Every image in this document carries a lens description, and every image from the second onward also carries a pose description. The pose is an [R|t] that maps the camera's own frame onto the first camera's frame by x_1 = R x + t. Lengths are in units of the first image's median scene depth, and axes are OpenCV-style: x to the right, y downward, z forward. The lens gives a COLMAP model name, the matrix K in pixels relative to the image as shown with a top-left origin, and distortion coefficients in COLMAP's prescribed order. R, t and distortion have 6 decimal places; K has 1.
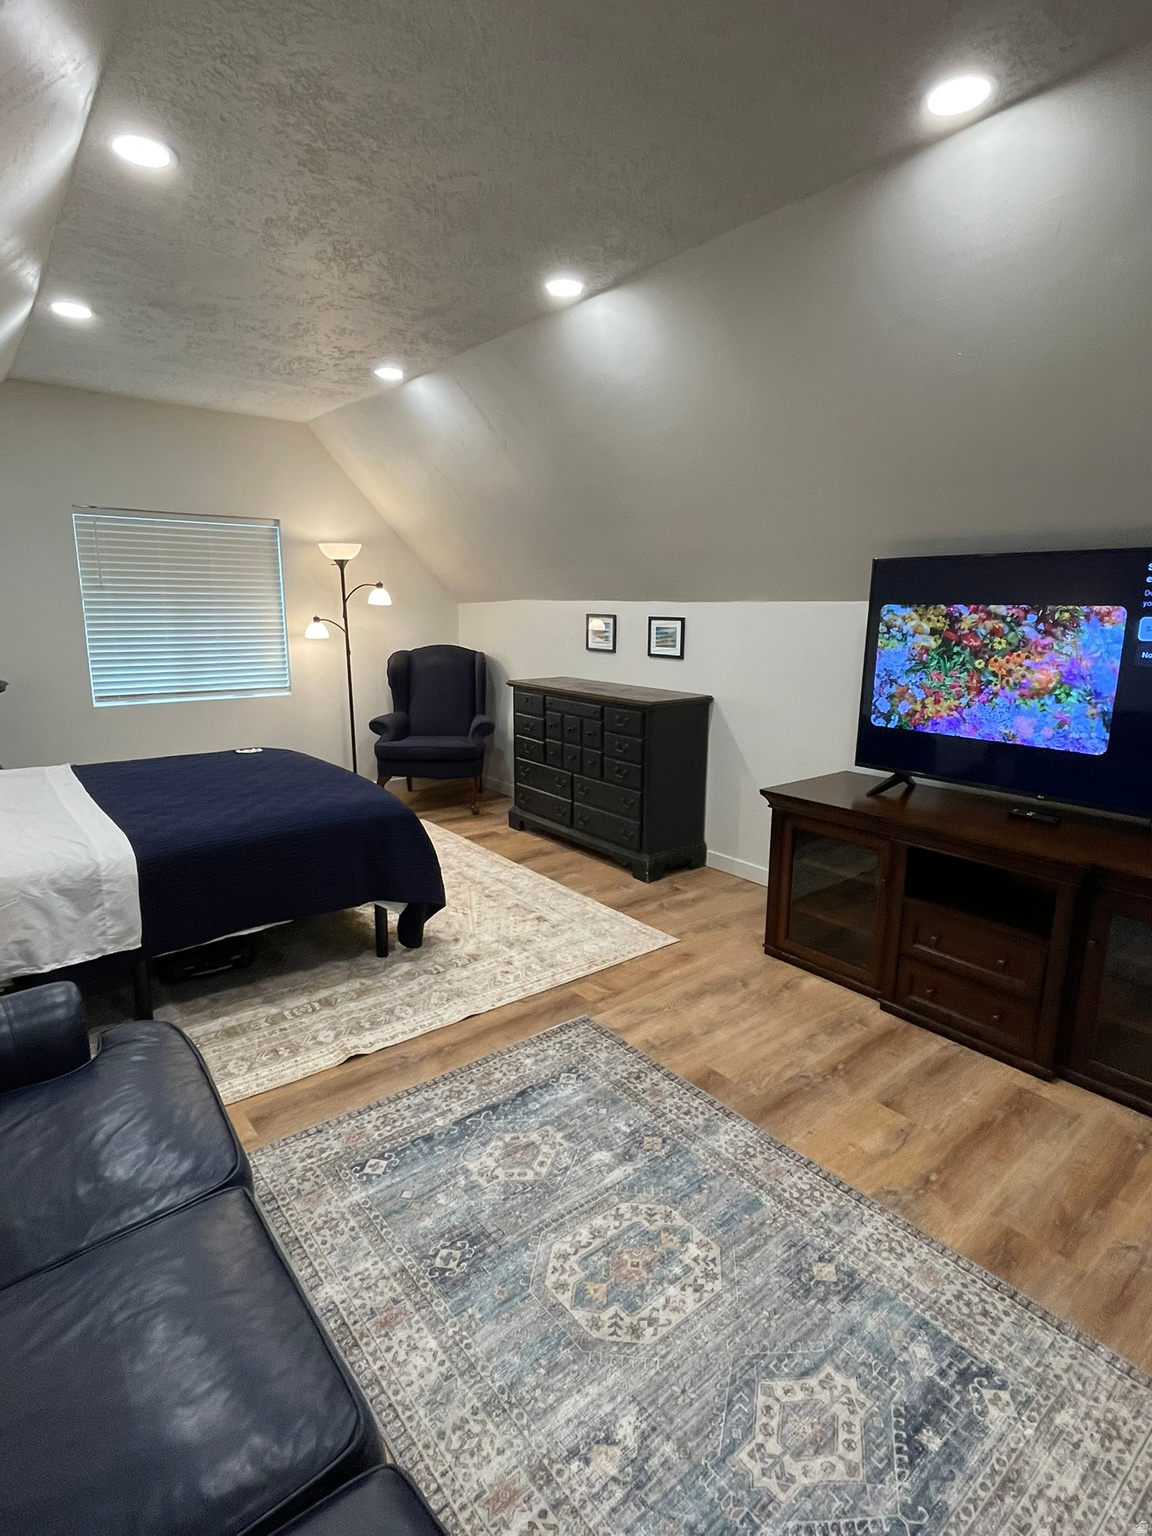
lens RADIAL K [[791.9, 0, 579.1], [0, 791.9, 762.6], [0, 0, 1]] dist [-0.004838, -0.002093]
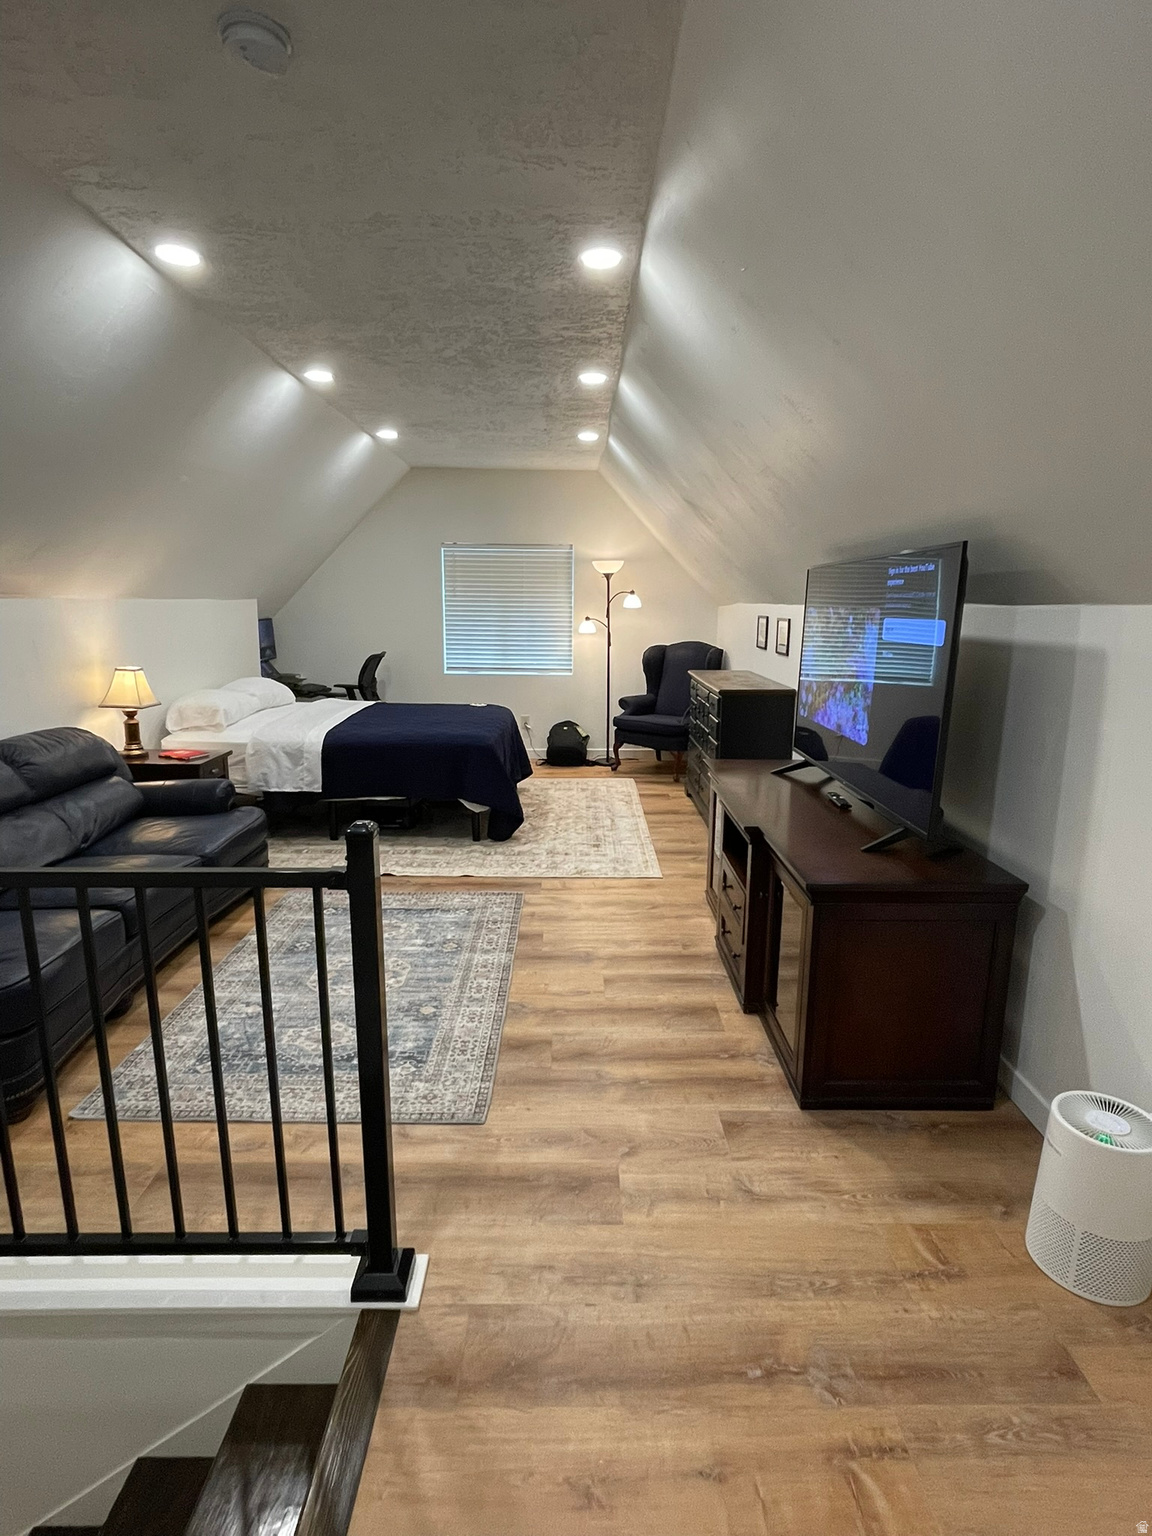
lens RADIAL K [[791.9, 0, 582.6], [0, 791.9, 772.4], [0, 0, 1]] dist [-0.004838, -0.002093]
pose [[0.781128, 0.126682, -0.611384, 0.921387], [-0.124346, 0.991149, 0.046503, 0.023958], [0.611864, 0.039698, 0.789966, -0.074607]]
